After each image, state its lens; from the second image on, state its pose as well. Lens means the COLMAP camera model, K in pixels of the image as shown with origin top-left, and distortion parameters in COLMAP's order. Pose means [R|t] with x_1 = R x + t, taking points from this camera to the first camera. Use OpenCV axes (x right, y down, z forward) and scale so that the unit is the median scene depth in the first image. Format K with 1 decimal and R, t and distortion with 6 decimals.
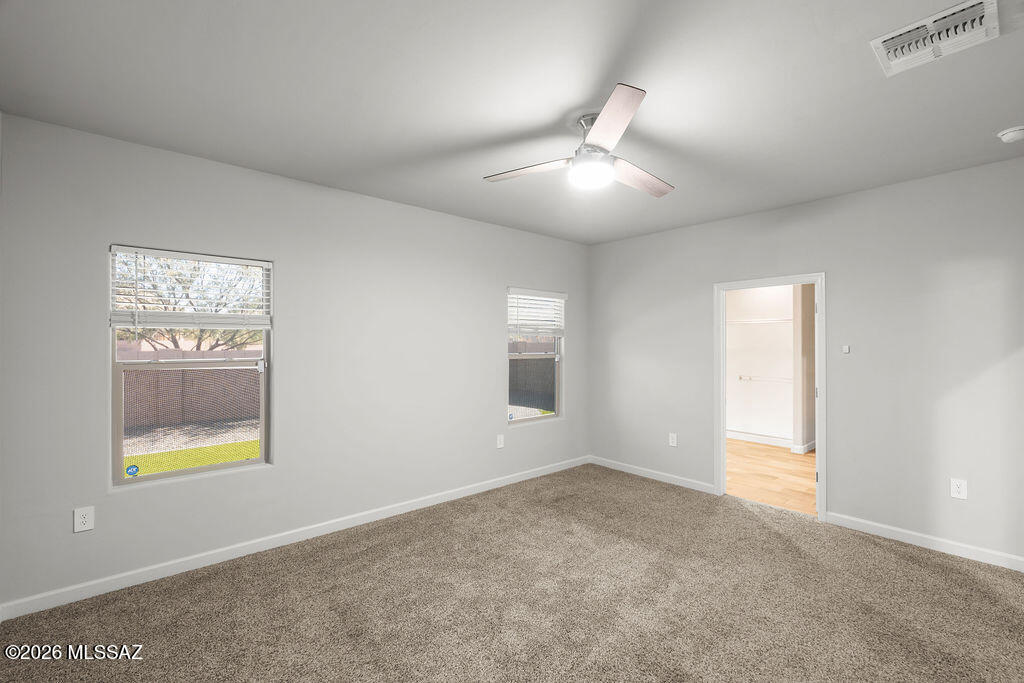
lens RADIAL K [[452.2, 0, 512.0], [0, 452.2, 341.5], [0, 0, 1]] dist [-0.002897, 0.000684]
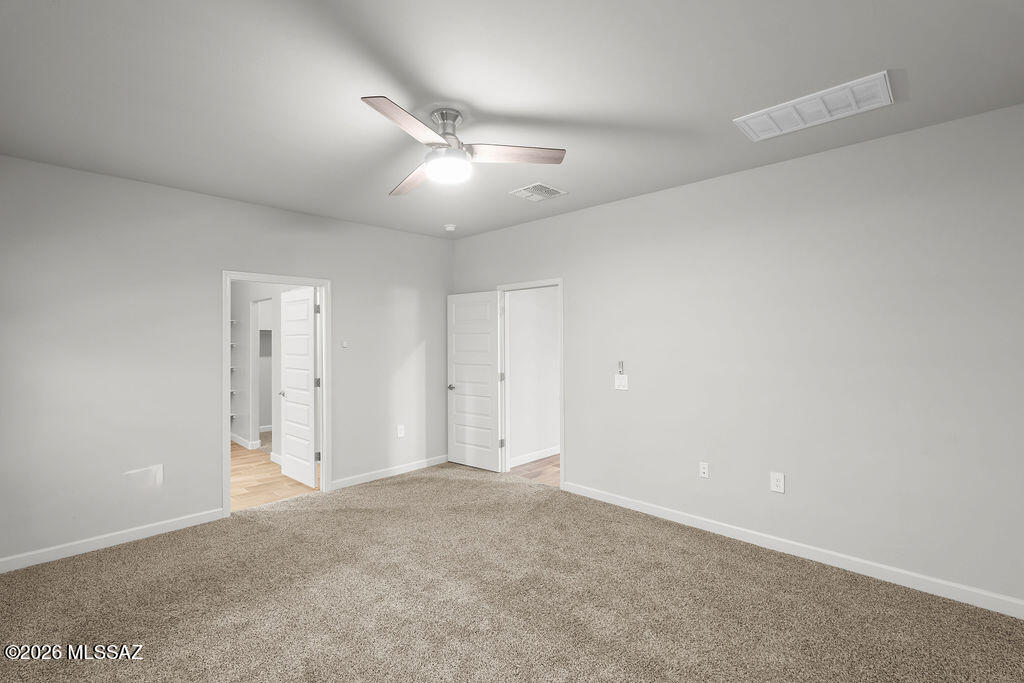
lens RADIAL K [[452.2, 0, 512.0], [0, 452.2, 341.5], [0, 0, 1]] dist [-0.002897, 0.000684]
pose [[-0.074976, -0.008812, 0.997146, -0.624536], [0.004206, 0.999949, 0.009153, -0.005165], [-0.997176, 0.004880, -0.074935, 0.714260]]
